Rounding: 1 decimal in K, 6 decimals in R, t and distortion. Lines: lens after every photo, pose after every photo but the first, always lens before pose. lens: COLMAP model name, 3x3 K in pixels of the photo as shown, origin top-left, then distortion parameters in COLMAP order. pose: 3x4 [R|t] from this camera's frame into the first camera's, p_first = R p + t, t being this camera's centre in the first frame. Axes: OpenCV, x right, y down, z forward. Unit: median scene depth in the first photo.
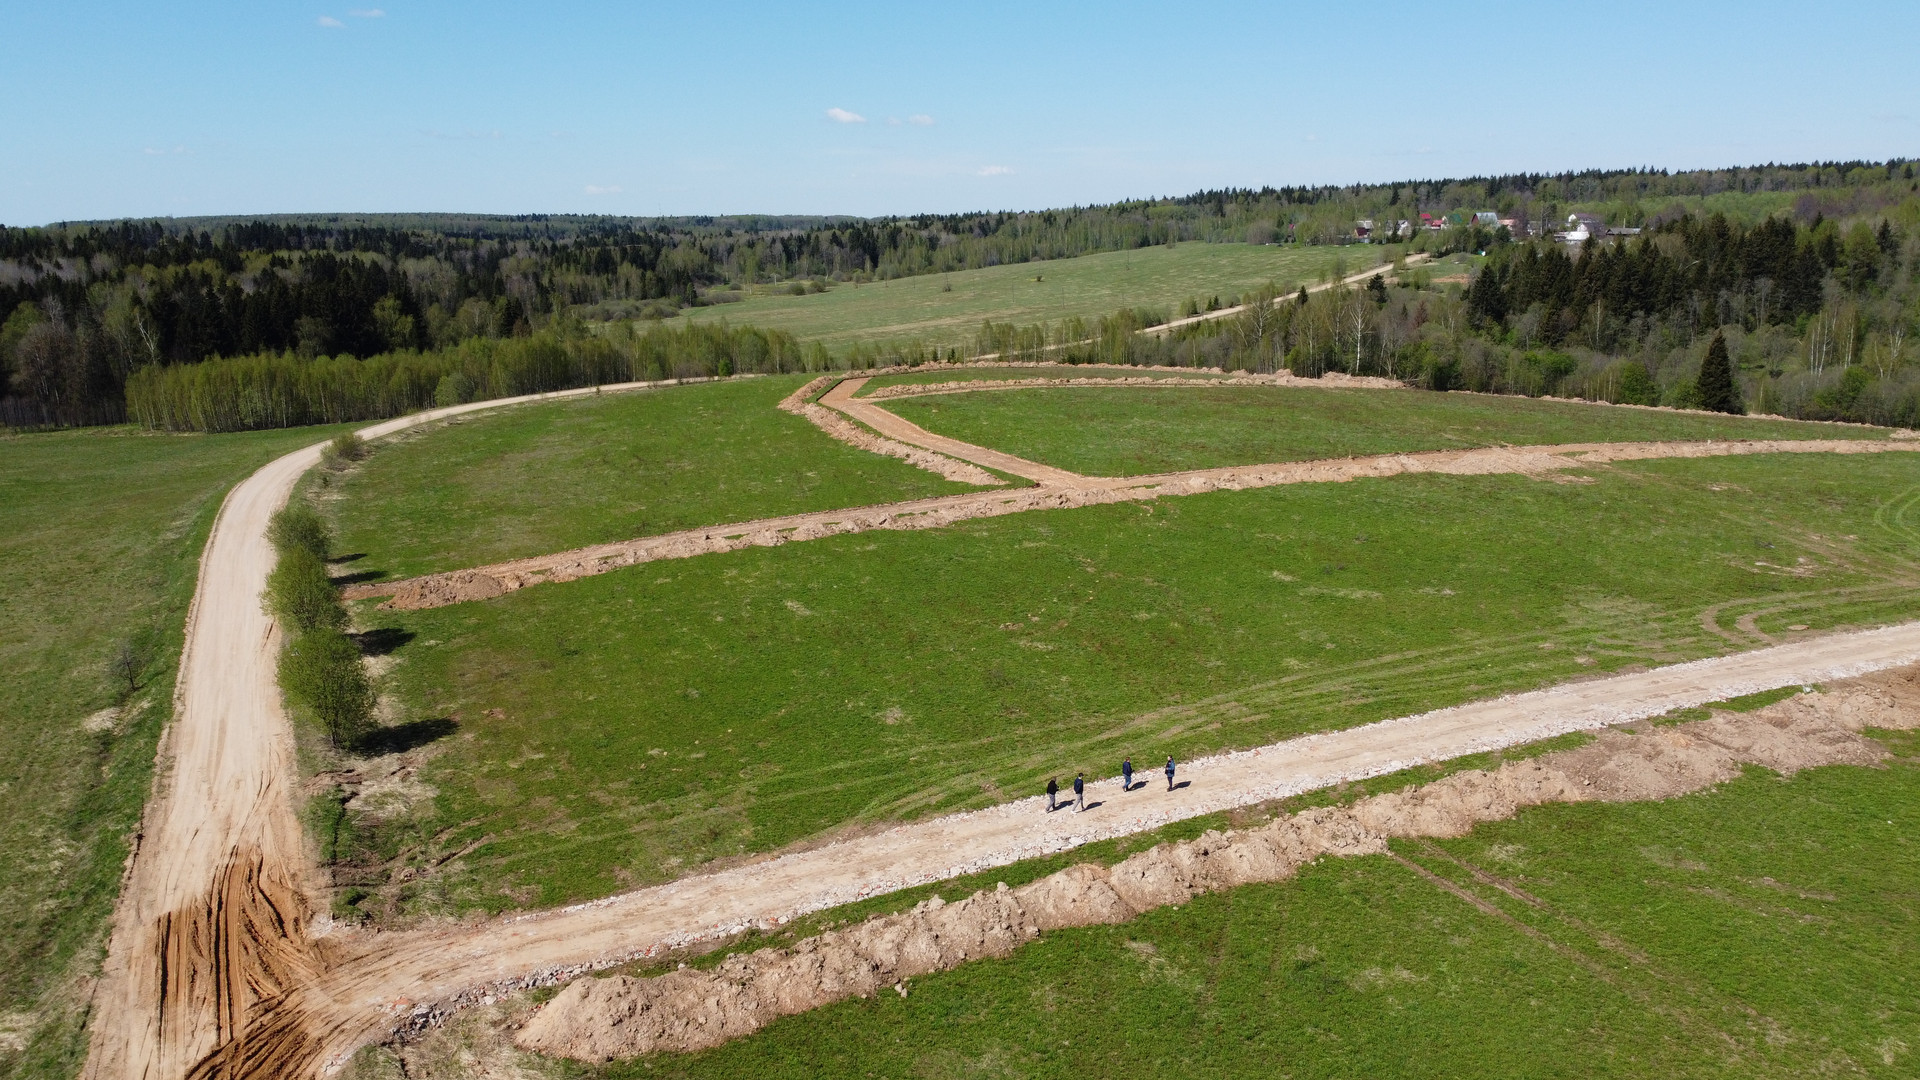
lens RADIAL K [[1447.2, 0, 955.4], [0, 1447.2, 540.3], [0, 0, 1]] dist [0.002384, -0.008789]
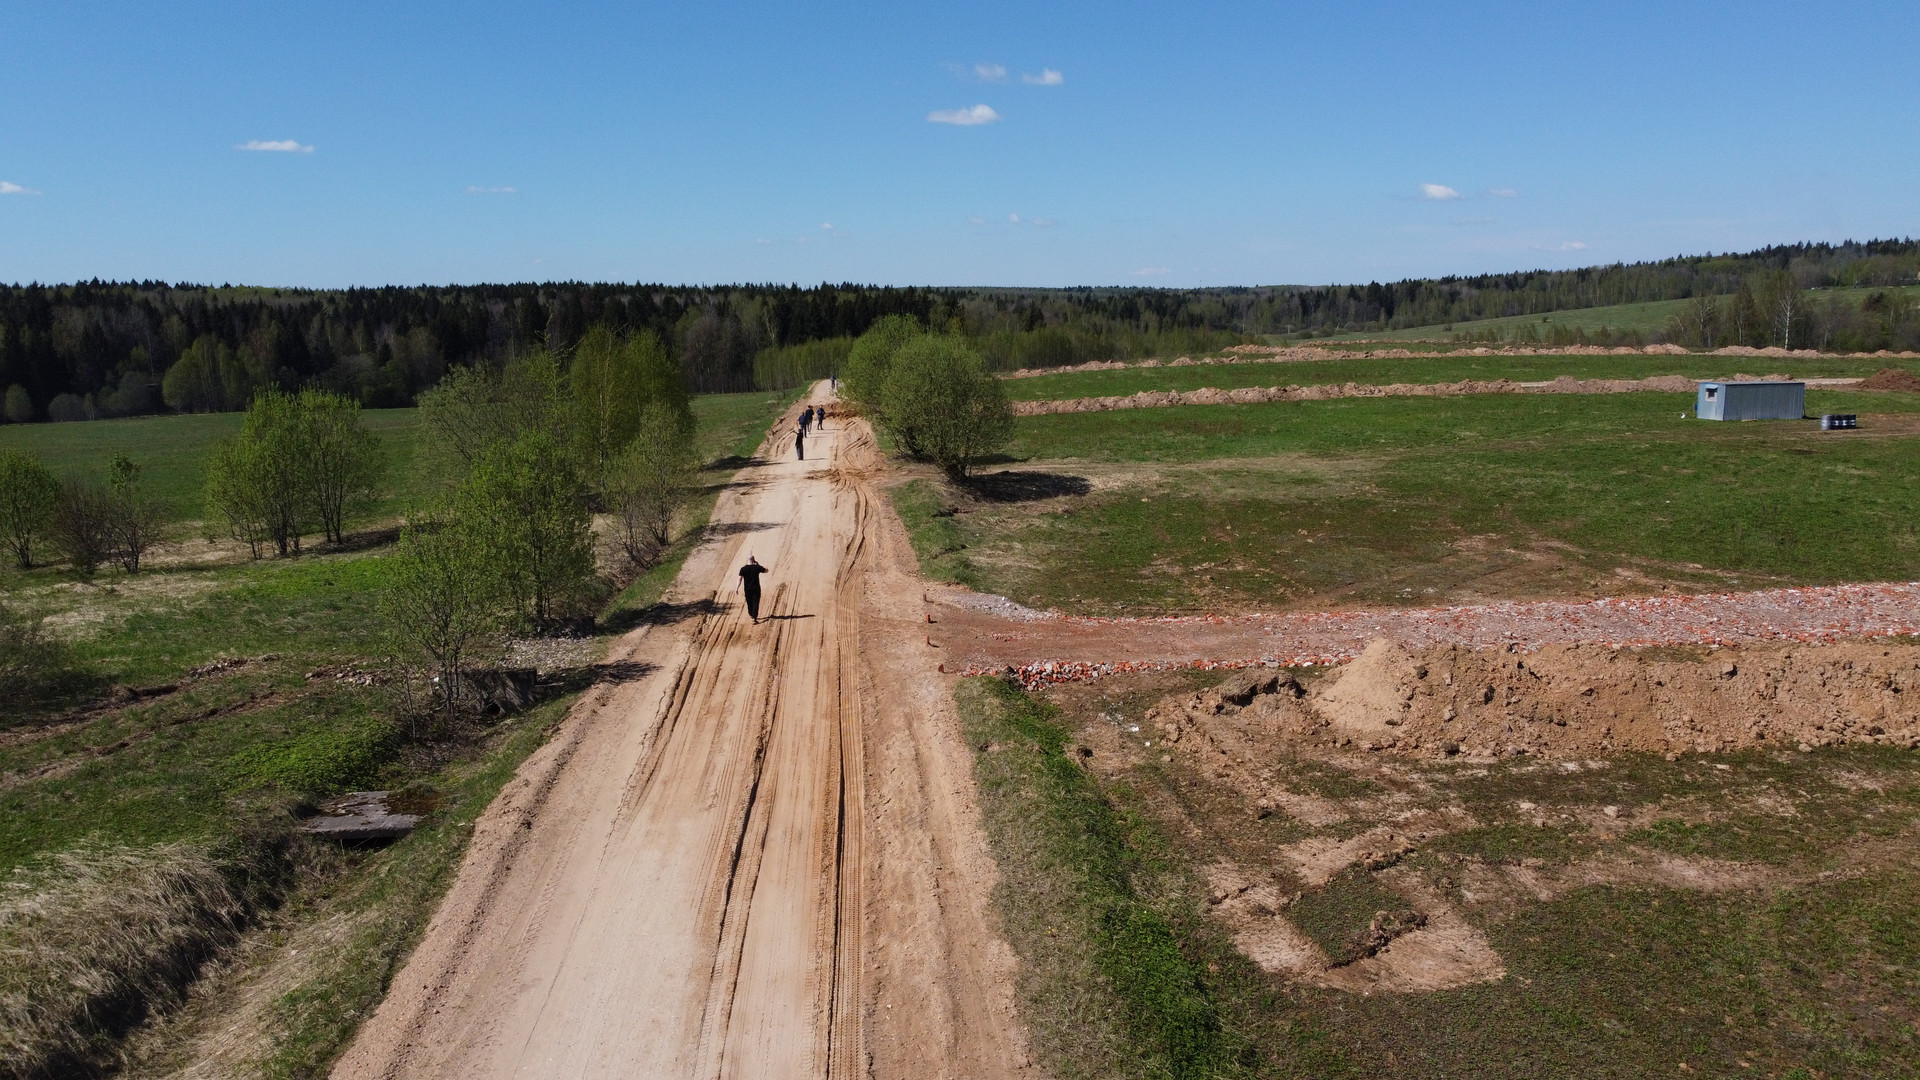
lens RADIAL K [[1447.2, 0, 956.3], [0, 1447.2, 534.1], [0, 0, 1]] dist [0.002384, -0.008789]
pose [[0.934672, 0.050487, -0.351909, 0.088359], [-0.070439, 0.996540, -0.044117, 0.101809], [0.348464, 0.066024, 0.934994, -0.190994]]
